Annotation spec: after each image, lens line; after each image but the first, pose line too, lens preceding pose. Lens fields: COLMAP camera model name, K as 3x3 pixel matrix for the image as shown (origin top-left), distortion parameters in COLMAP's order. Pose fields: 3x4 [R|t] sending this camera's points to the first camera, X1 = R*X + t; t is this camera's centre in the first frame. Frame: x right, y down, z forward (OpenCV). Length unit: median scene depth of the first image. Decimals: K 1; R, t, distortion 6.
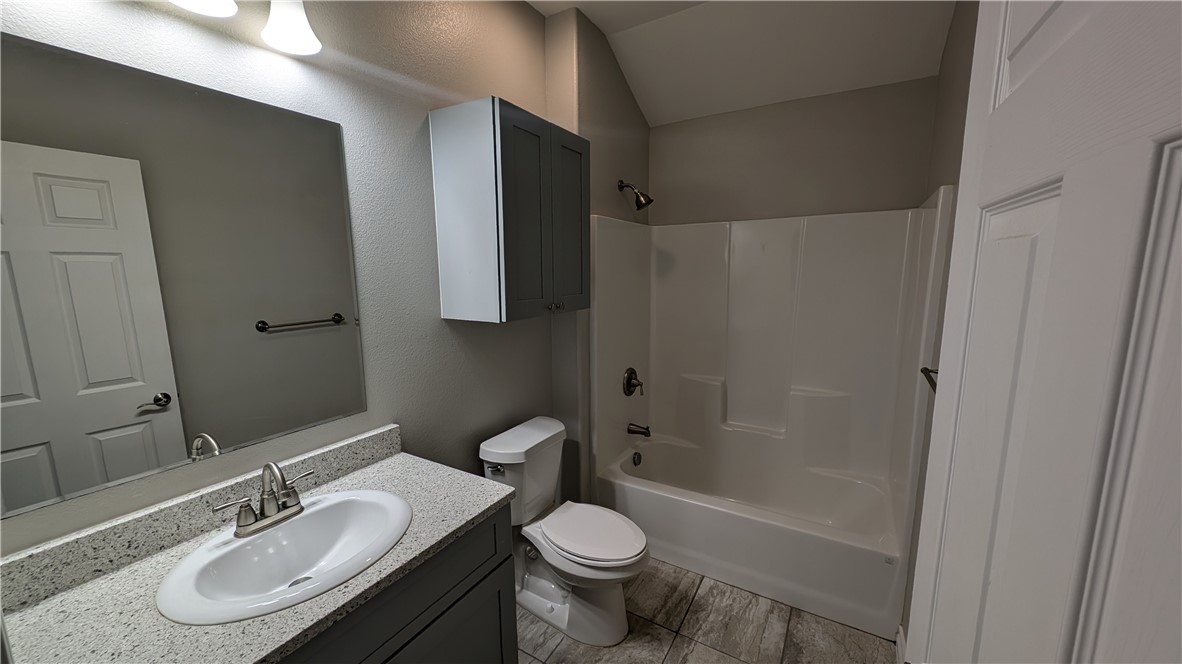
lens RADIAL K [[450.6, 0, 589.6], [0, 450.6, 335.2], [0, 0, 1]] dist [0.023346, -0.014274]
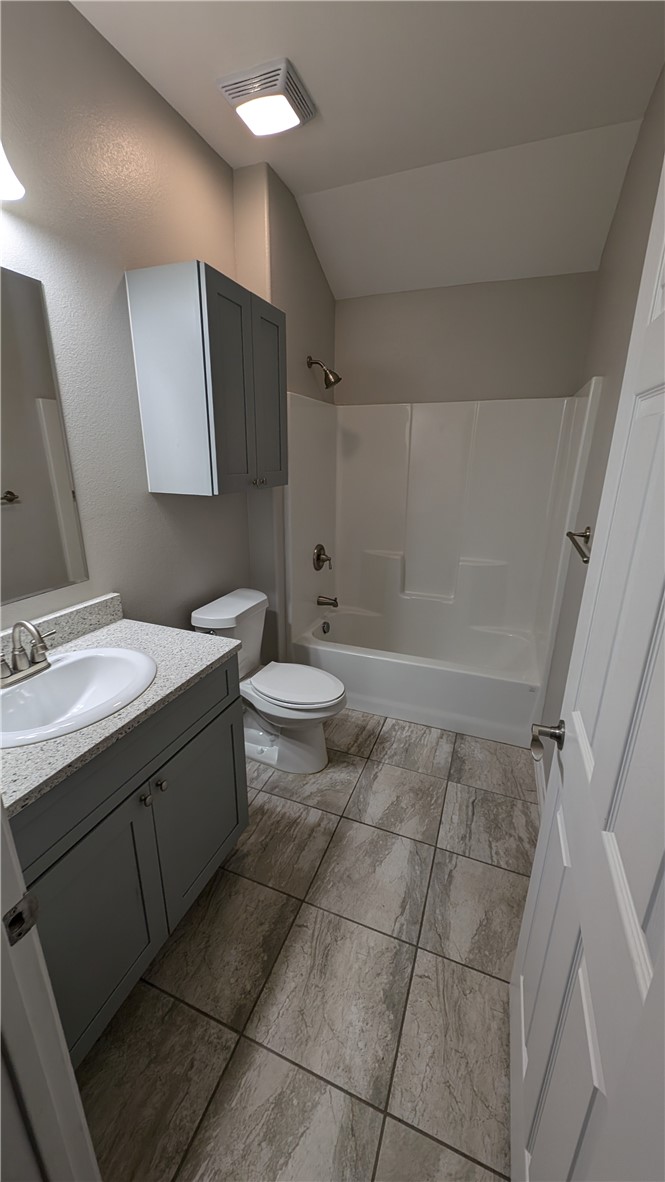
lens RADIAL K [[450.6, 0, 332.5], [0, 450.6, 591.0], [0, 0, 1]] dist [0.023346, -0.014274]
pose [[0.986359, -0.032487, 0.161373, -0.080518], [0.007748, 0.988408, 0.151624, 0.028758], [-0.164428, -0.148306, 0.975176, -0.094014]]
